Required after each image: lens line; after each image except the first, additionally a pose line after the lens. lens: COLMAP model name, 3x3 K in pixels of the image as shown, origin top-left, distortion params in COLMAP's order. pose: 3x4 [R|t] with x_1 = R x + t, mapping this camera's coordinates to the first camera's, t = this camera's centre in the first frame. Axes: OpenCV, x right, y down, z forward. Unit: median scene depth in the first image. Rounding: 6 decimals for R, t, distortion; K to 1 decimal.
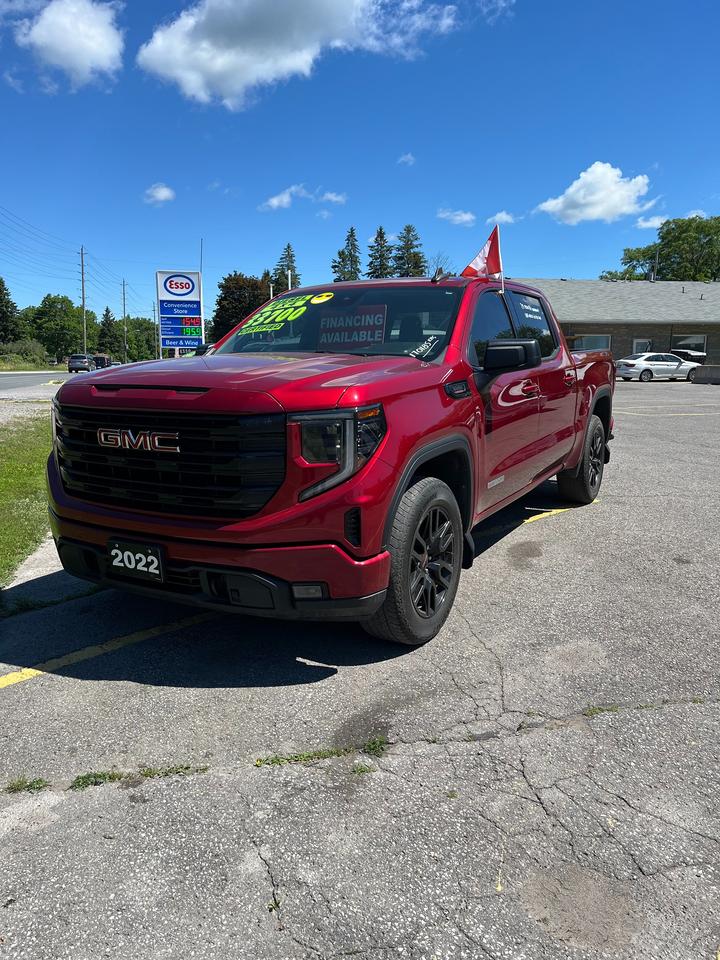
lens RADIAL K [[723.2, 0, 360.5], [0, 723.2, 482.4], [0, 0, 1]] dist [0.052698, -0.065959]
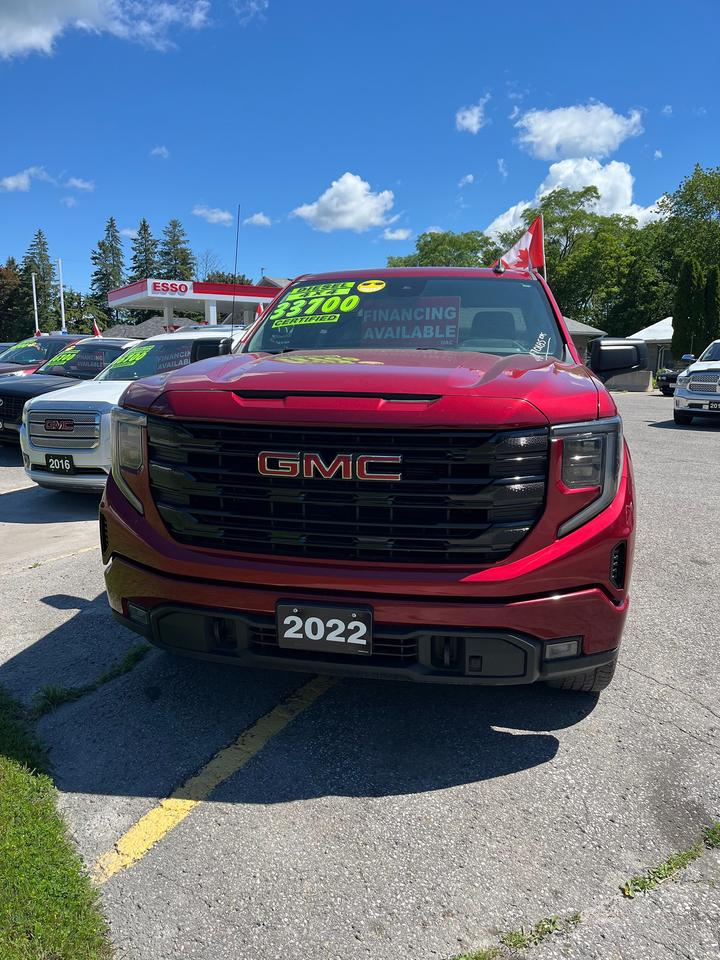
lens RADIAL K [[723.2, 0, 358.0], [0, 723.2, 480.0], [0, 0, 1]] dist [0.052698, -0.065959]
pose [[0.951293, -0.039240, 0.305780, -0.485614], [0.040229, 0.999186, 0.003070, -0.043293], [-0.305652, 0.009380, 0.952097, 0.282008]]
